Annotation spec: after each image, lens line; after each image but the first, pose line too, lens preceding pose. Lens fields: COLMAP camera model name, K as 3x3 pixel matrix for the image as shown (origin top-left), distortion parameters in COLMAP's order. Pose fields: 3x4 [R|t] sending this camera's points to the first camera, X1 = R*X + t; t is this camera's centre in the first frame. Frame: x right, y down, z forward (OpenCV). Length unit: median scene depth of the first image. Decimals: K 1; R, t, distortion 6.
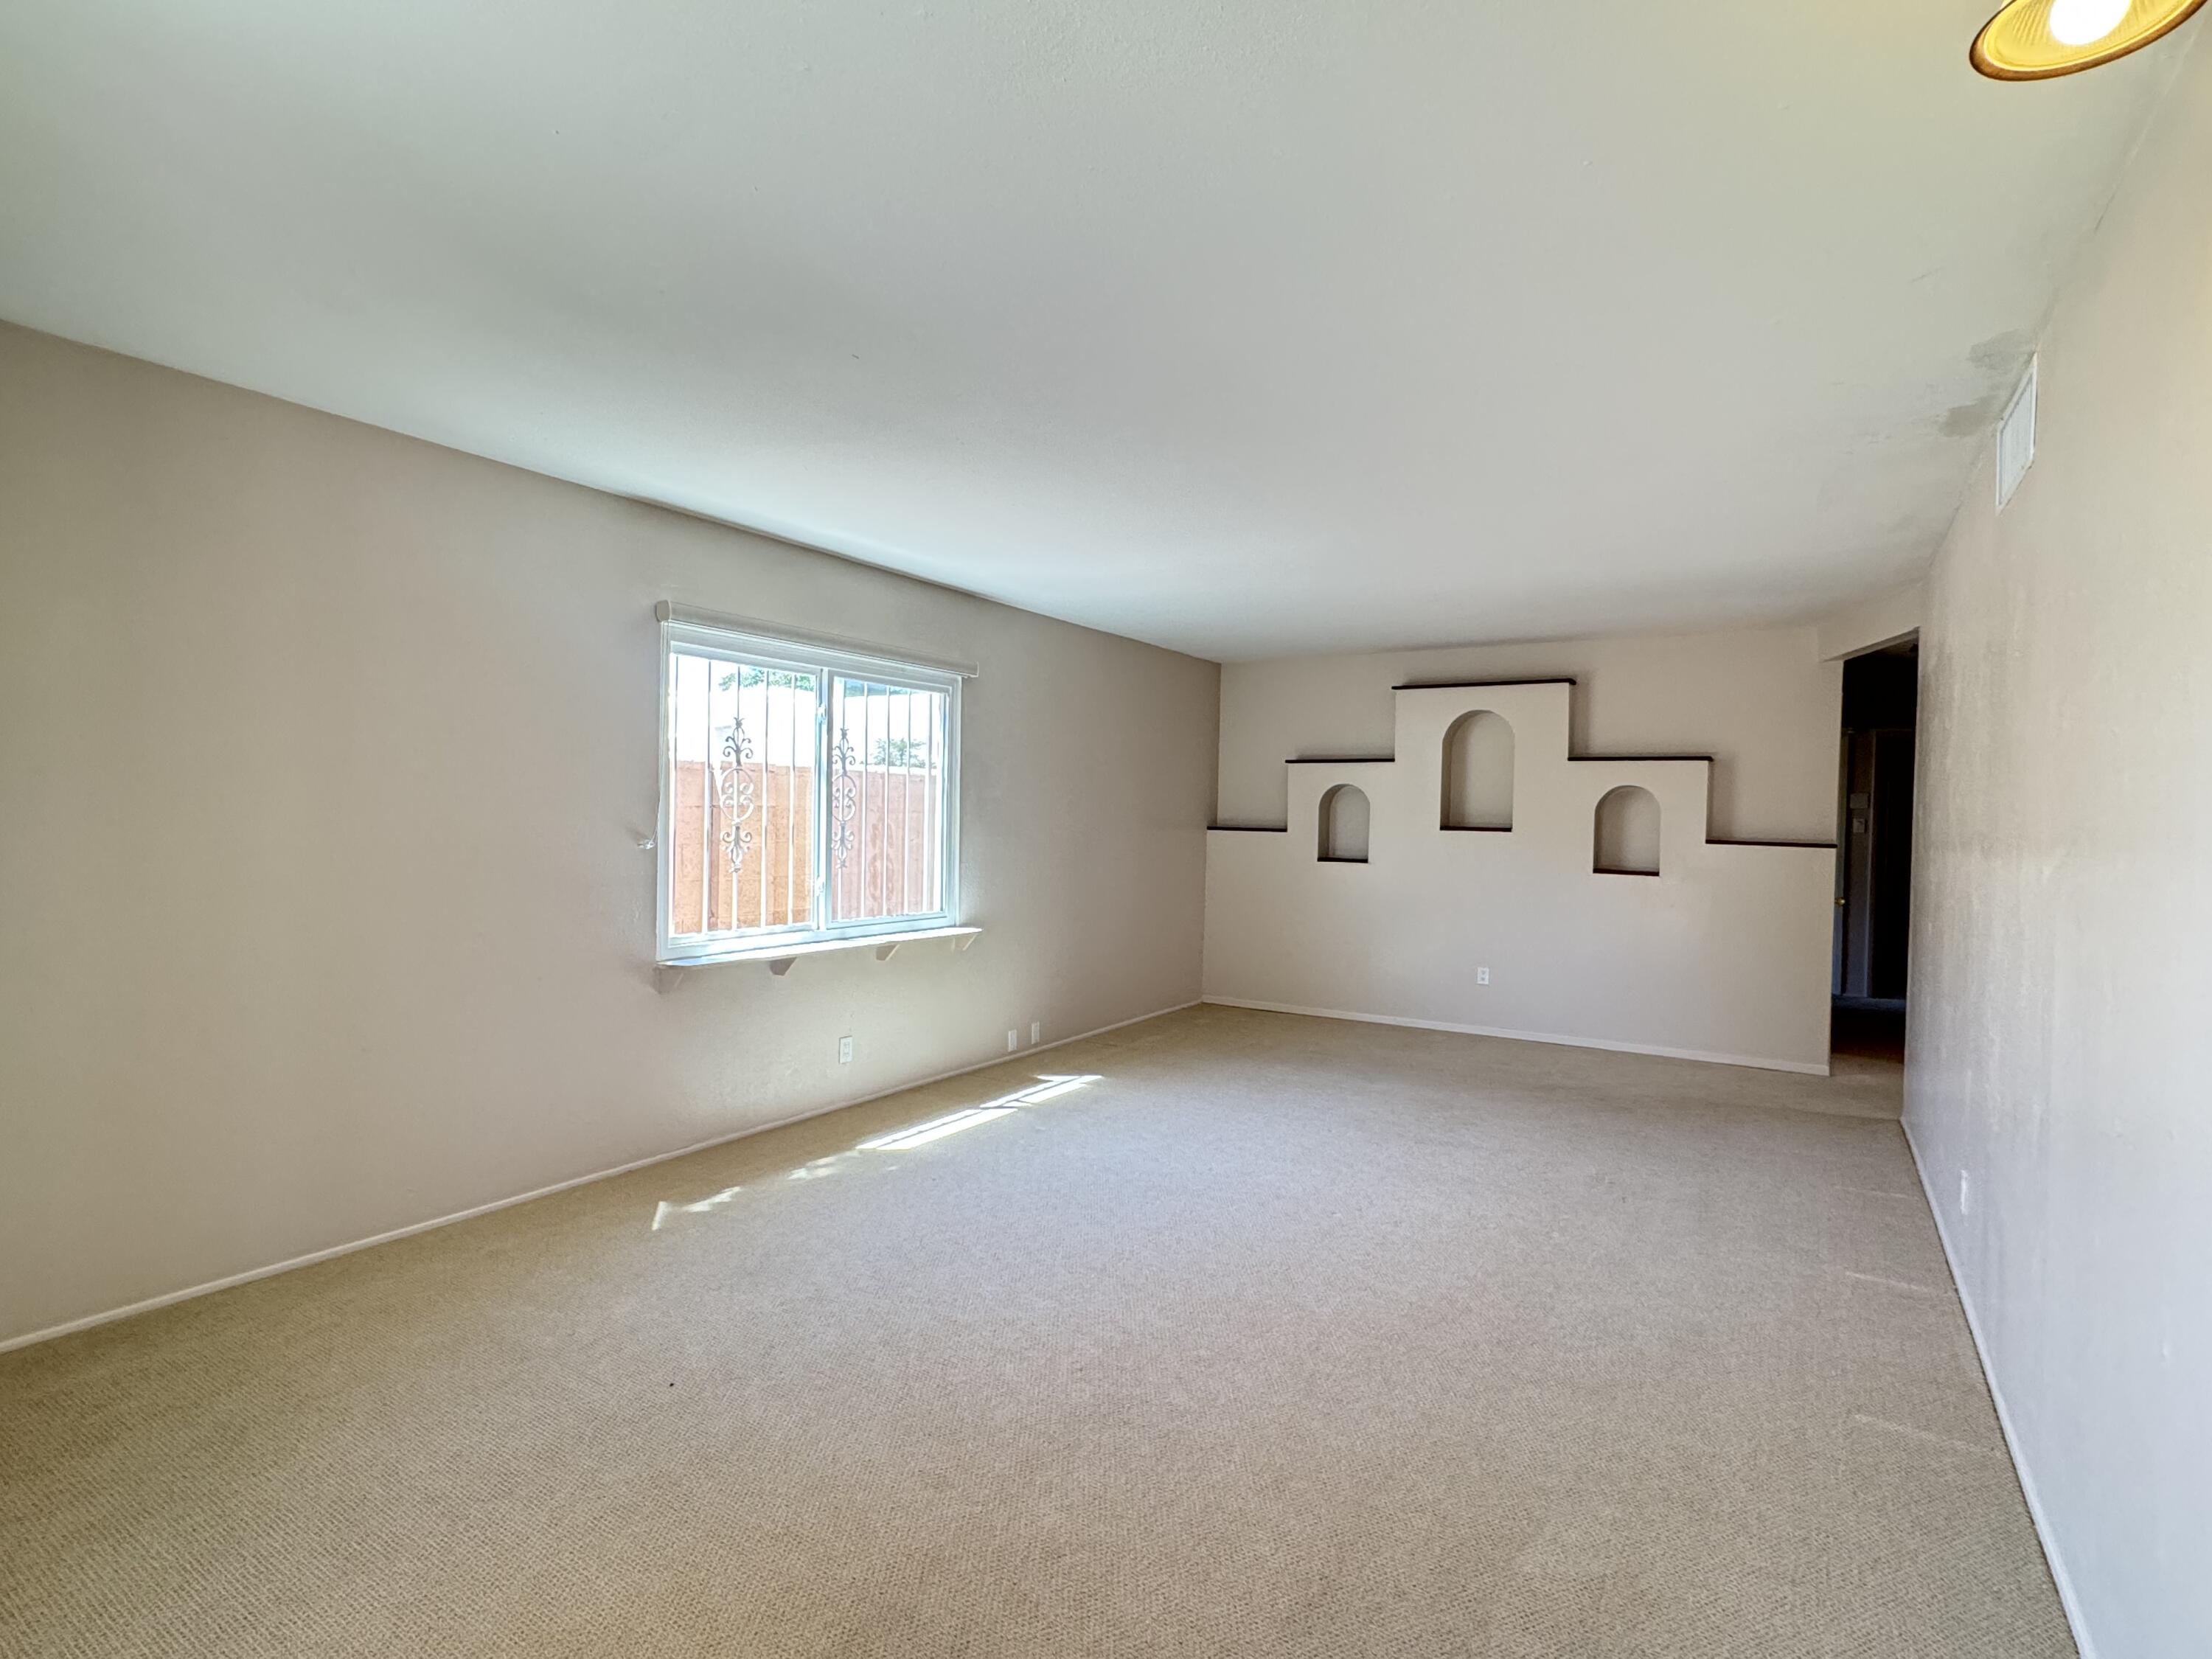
lens RADIAL K [[1107.9, 0, 1095.5], [0, 1107.9, 824.7], [0, 0, 1]] dist [0.001652, 0.000471]
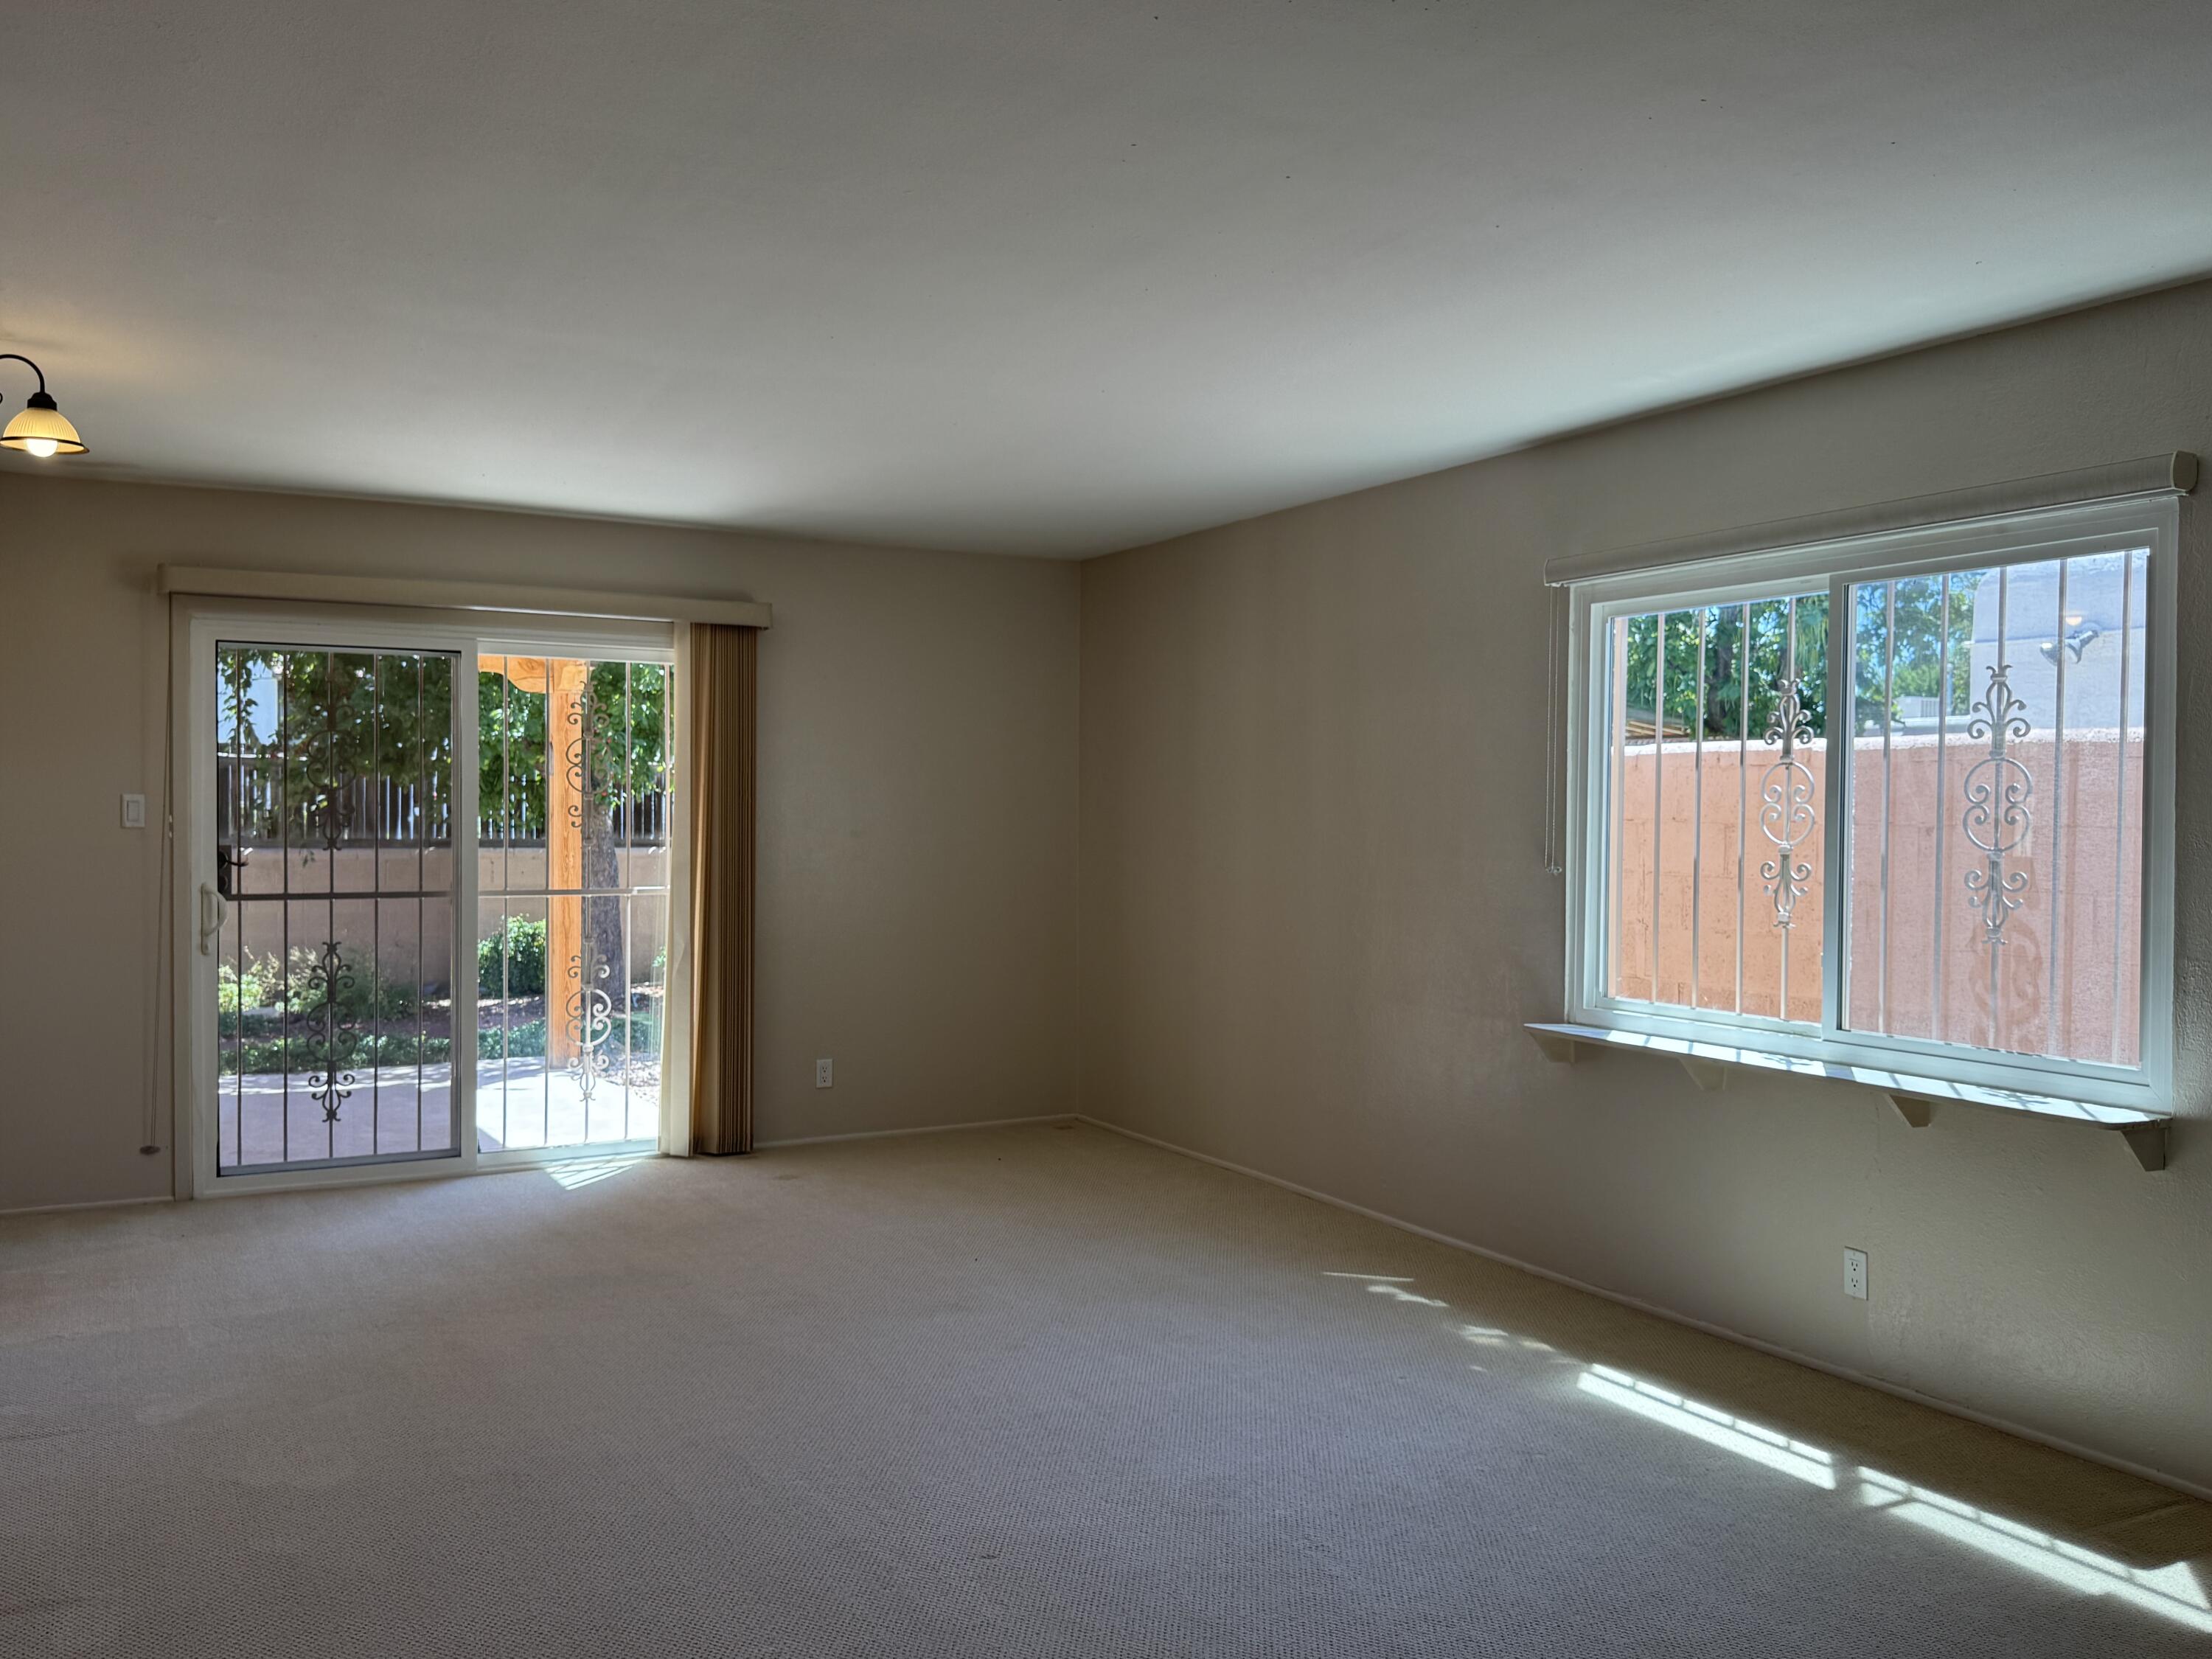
lens RADIAL K [[1815.8, 0, 1106.0], [0, 1815.8, 829.5], [0, 0, 1]] dist [0.110192, -0.237077]
pose [[-0.467475, -0.012637, -0.883916, 0.779591], [-0.033978, 0.999416, 0.003681, -0.003243], [0.883353, 0.031755, -0.467632, 1.156055]]
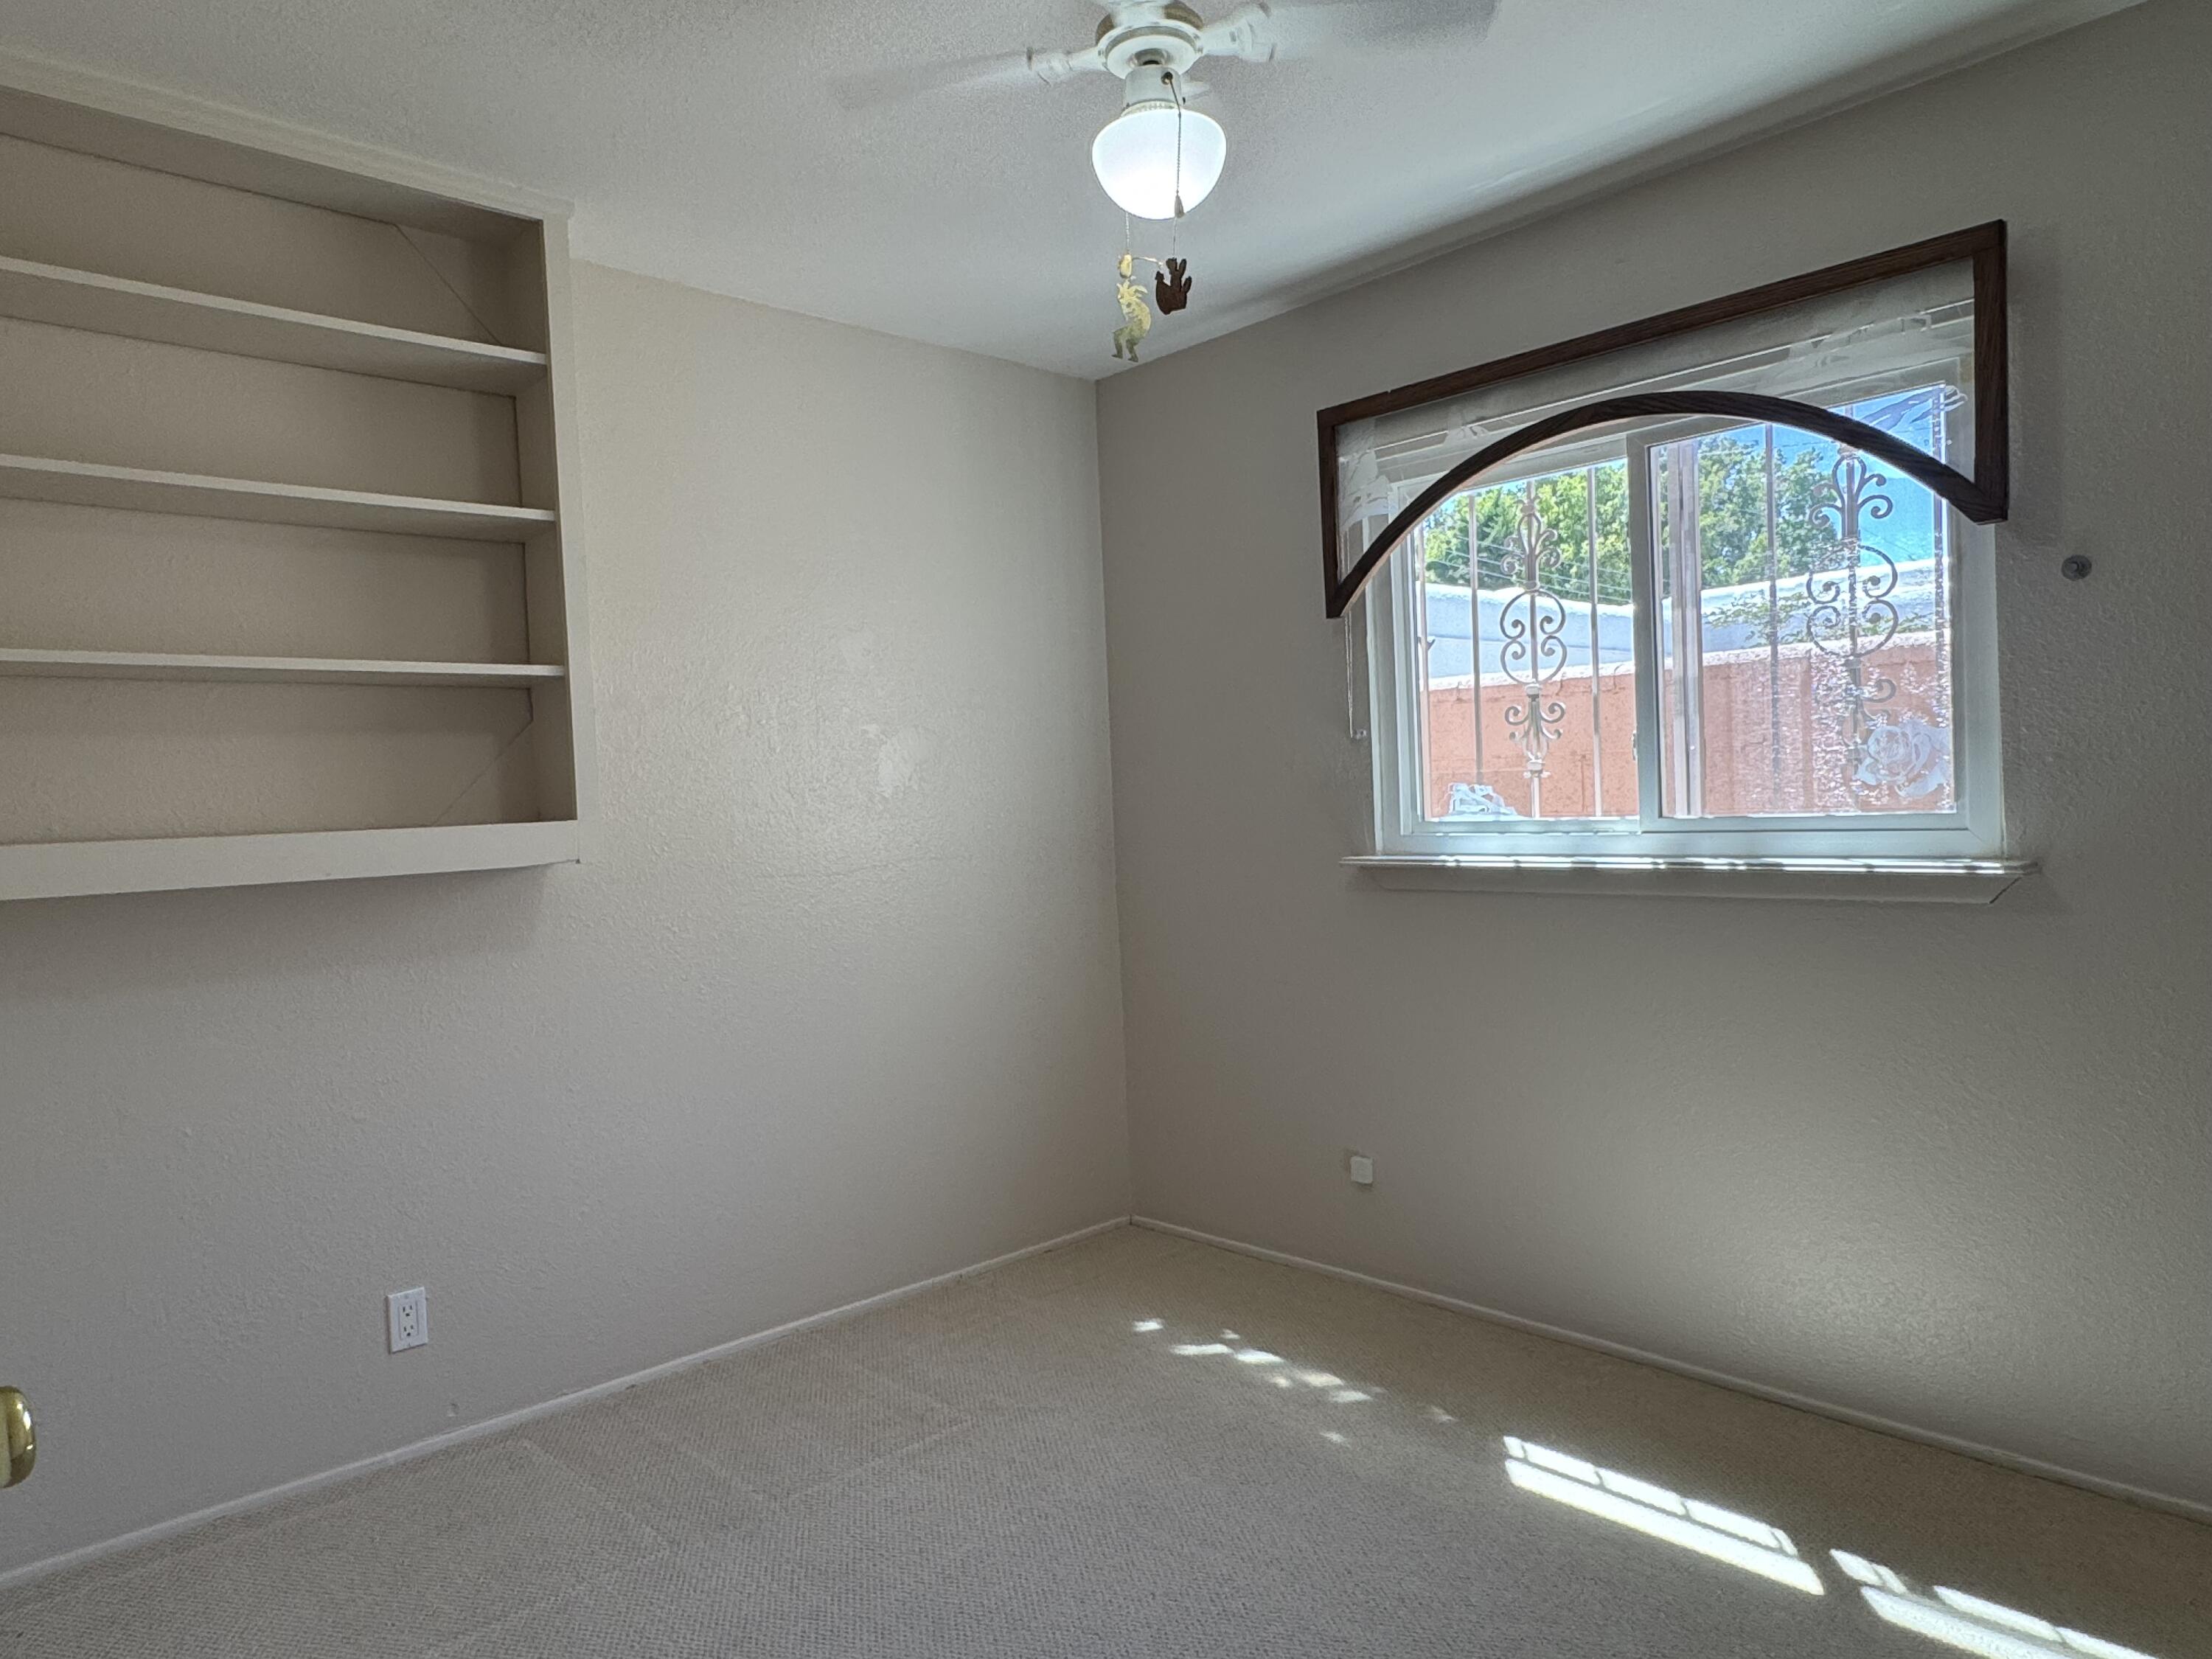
lens RADIAL K [[1424.4, 0, 1106.0], [0, 1424.4, 829.5], [0, 0, 1]] dist [-0.000812, -0.000290]
pose [[-0.231645, 0.013649, -0.972705, 0.433539], [0.019890, 0.999759, 0.009292, 0.009082], [0.972597, -0.017194, -0.231861, 0.950862]]
